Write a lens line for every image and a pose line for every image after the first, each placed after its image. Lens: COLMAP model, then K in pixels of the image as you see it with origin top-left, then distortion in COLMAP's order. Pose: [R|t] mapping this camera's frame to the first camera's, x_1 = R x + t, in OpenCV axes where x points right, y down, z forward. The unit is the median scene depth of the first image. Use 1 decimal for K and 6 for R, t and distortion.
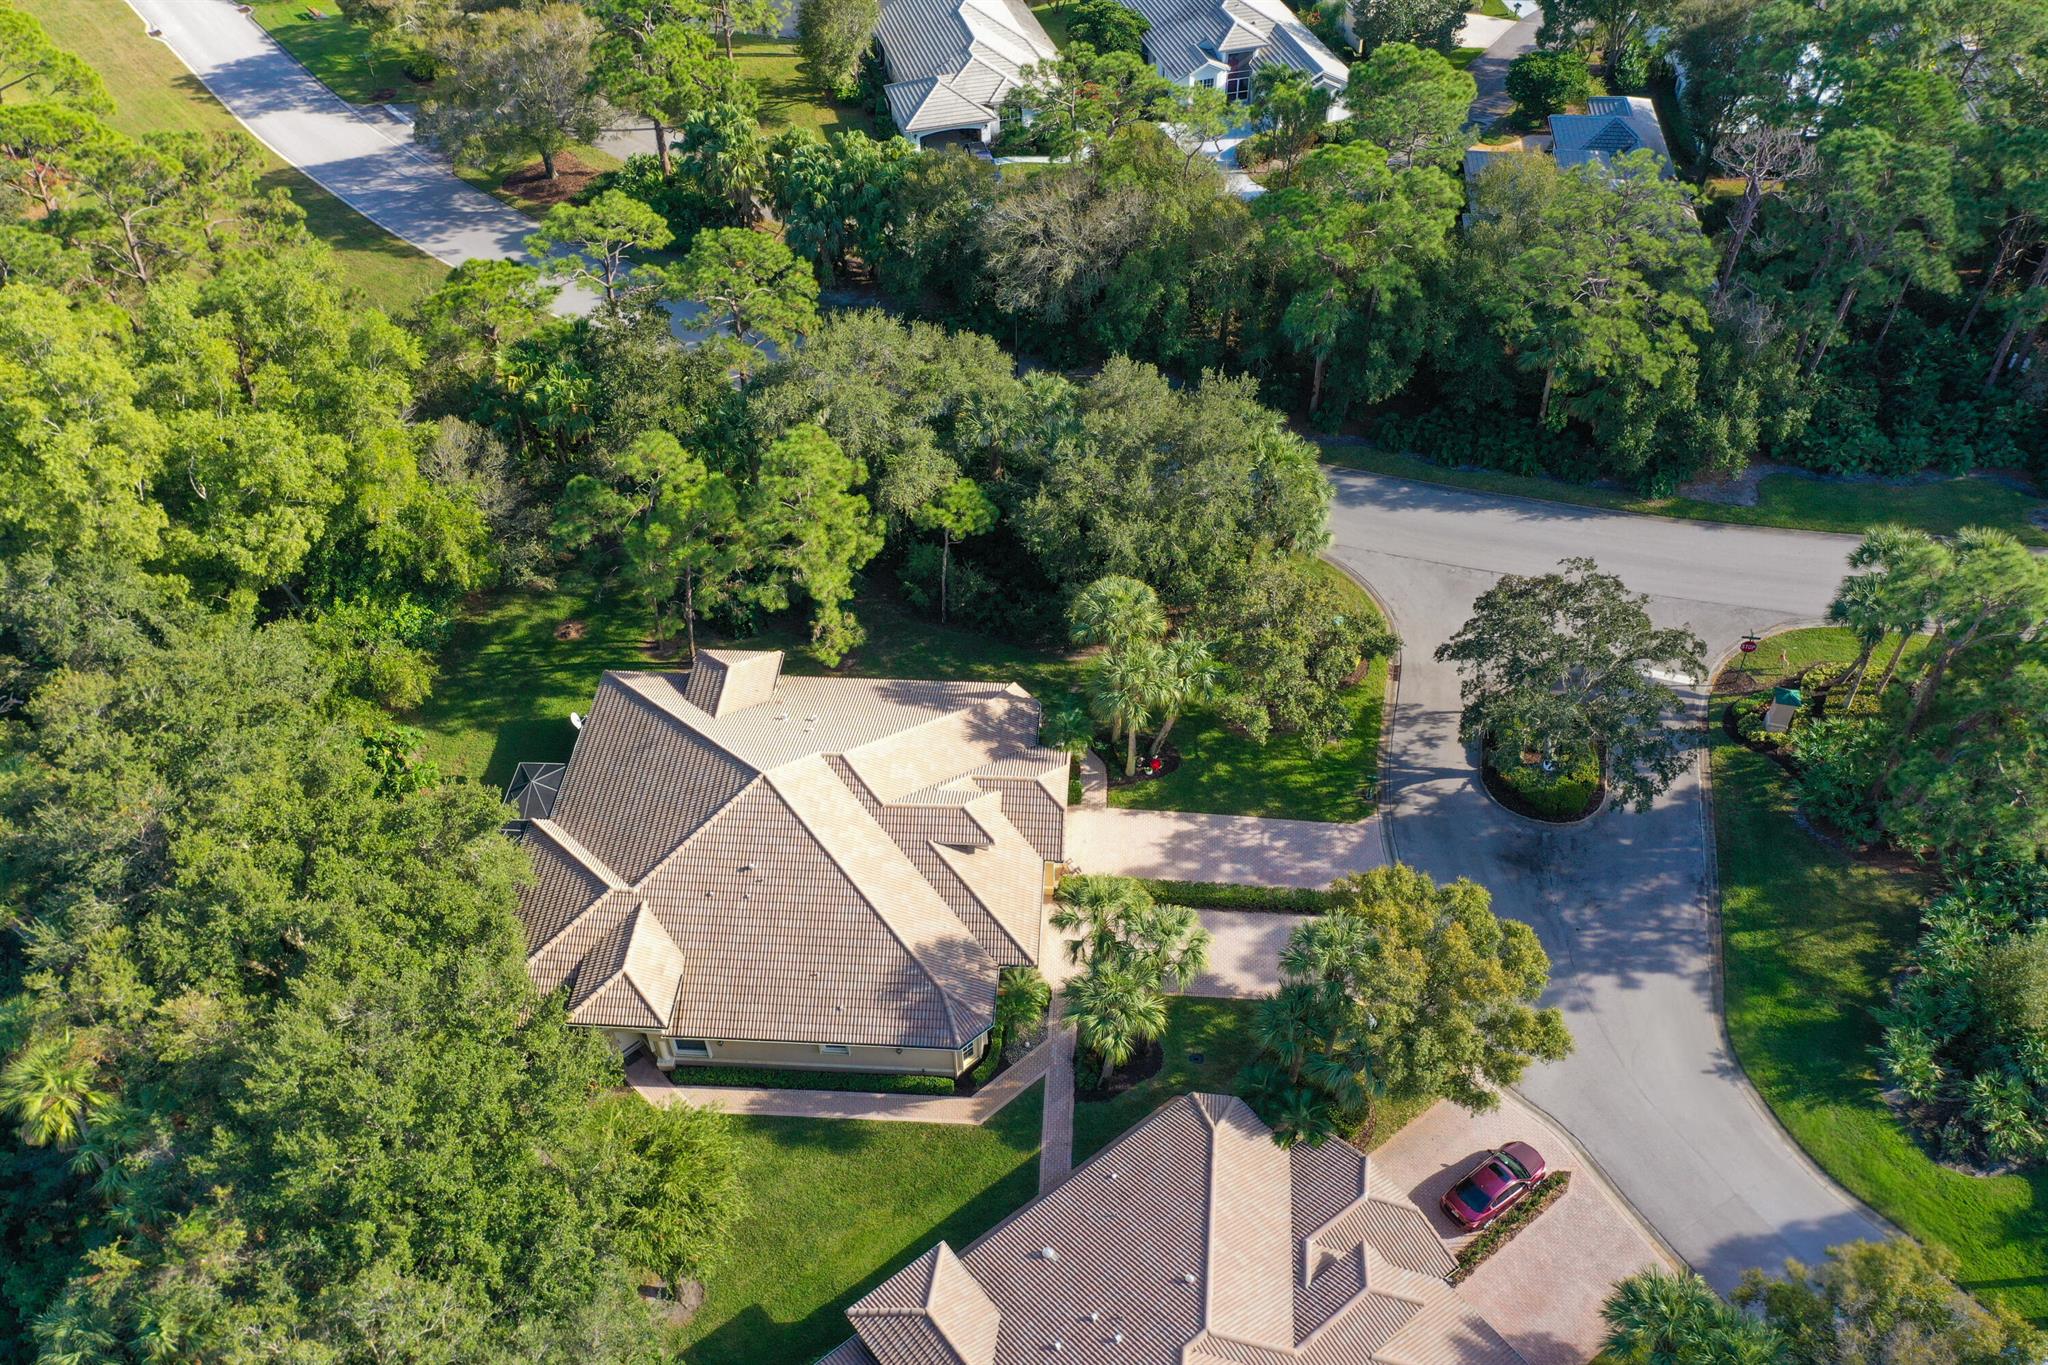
lens RADIAL K [[1613.5, 0, 1024.0], [0, 1613.5, 682.5], [0, 0, 1]] dist [0.005058, 0.001295]
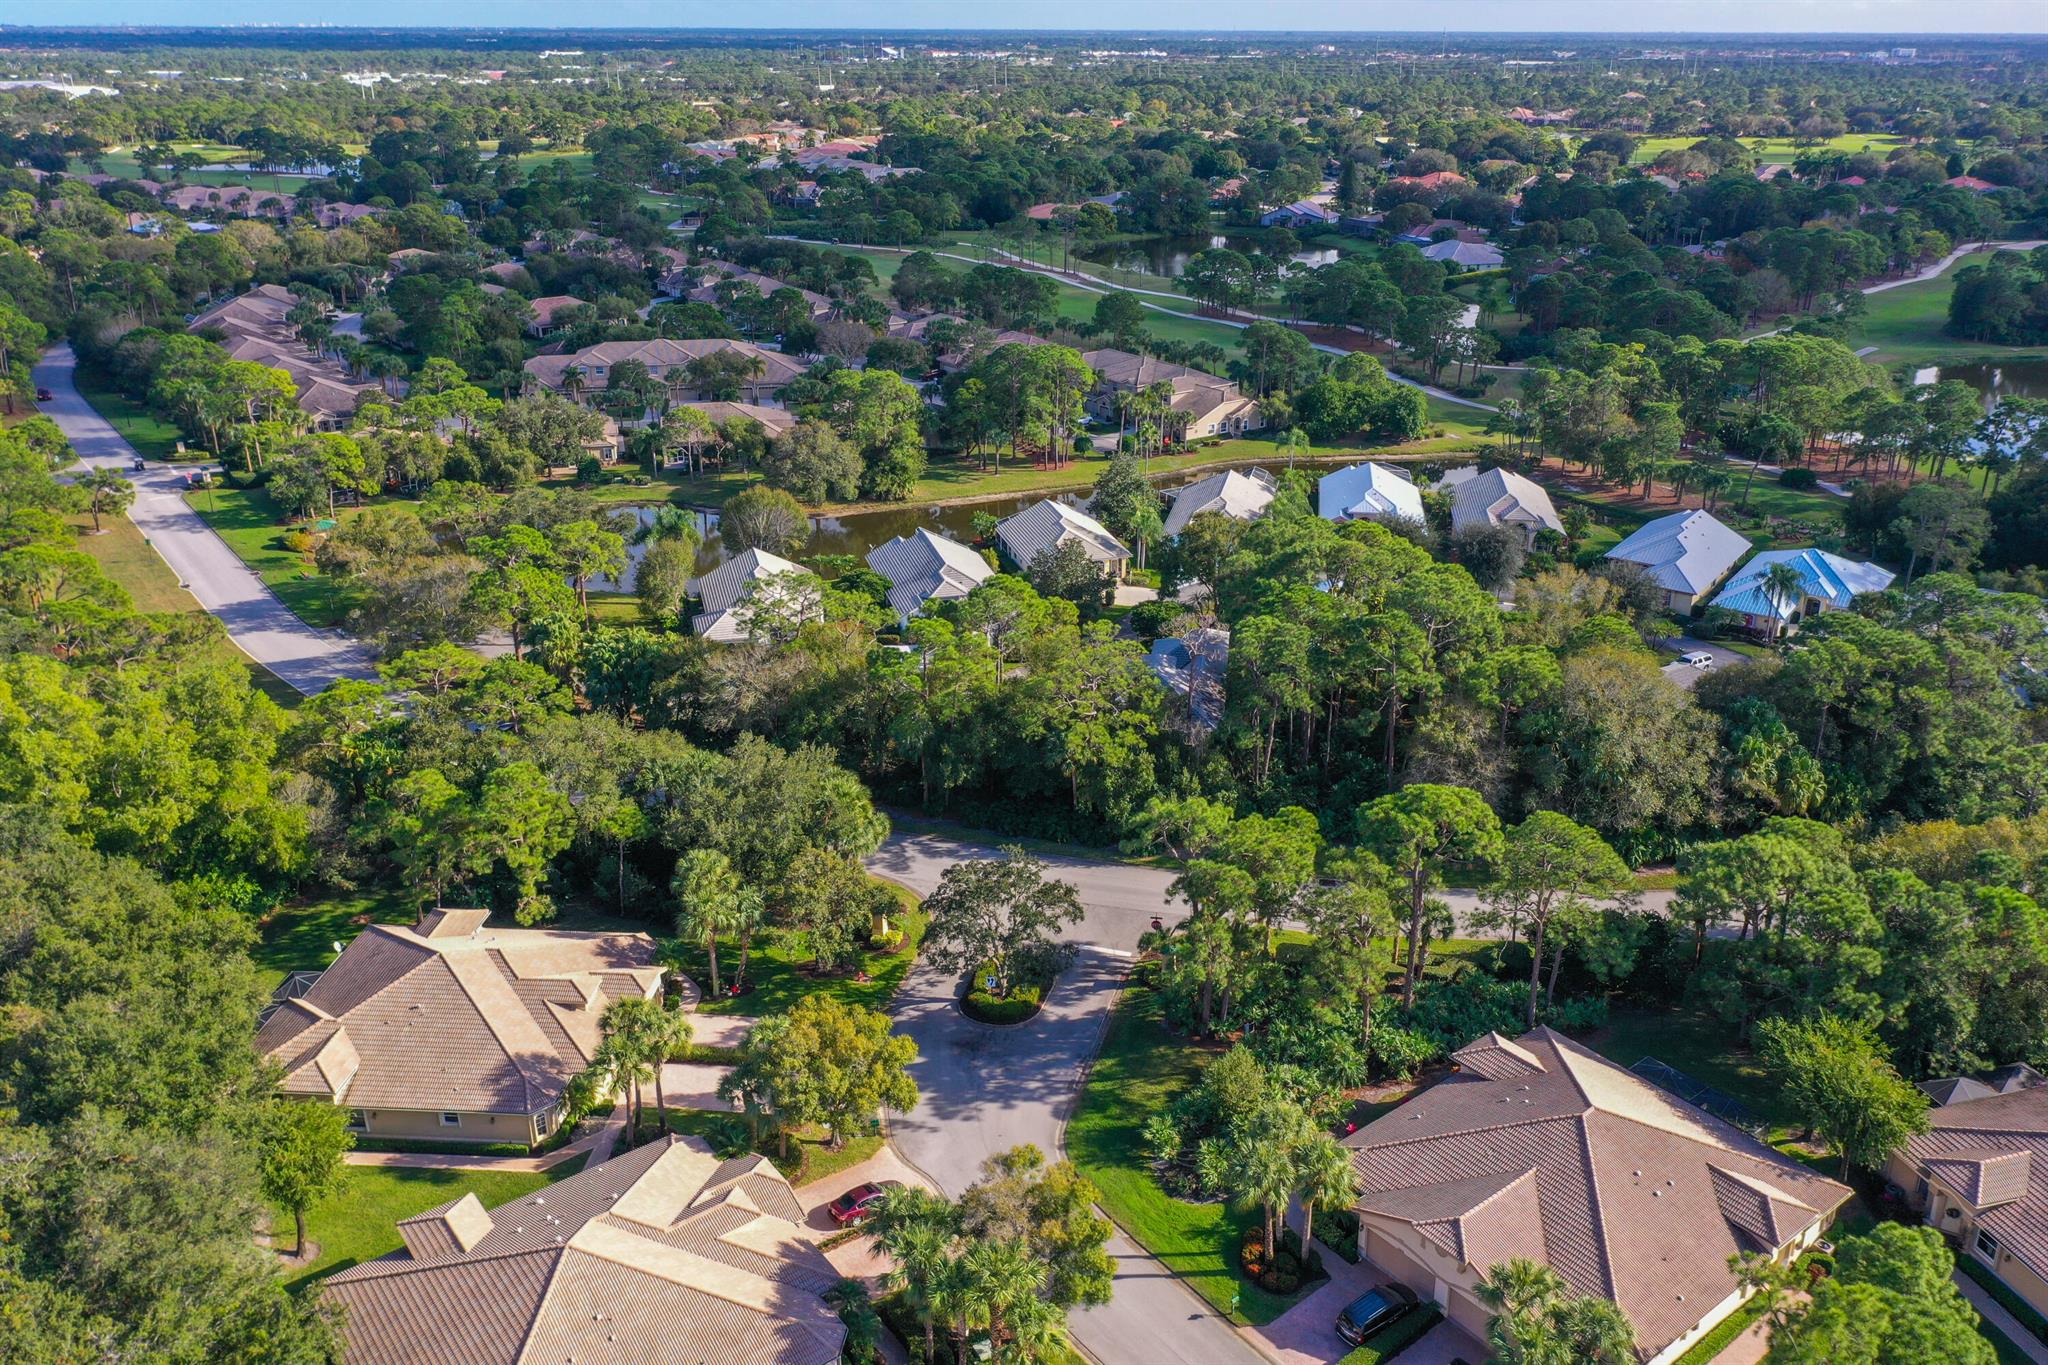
lens RADIAL K [[1613.5, 0, 1024.0], [0, 1613.5, 682.5], [0, 0, 1]] dist [0.005058, 0.001295]
pose [[0.999801, 0.019129, -0.005653, 0.348468], [-0.019841, 0.924506, -0.380650, 0.346562], [-0.002056, 0.380687, 0.924702, -0.447063]]
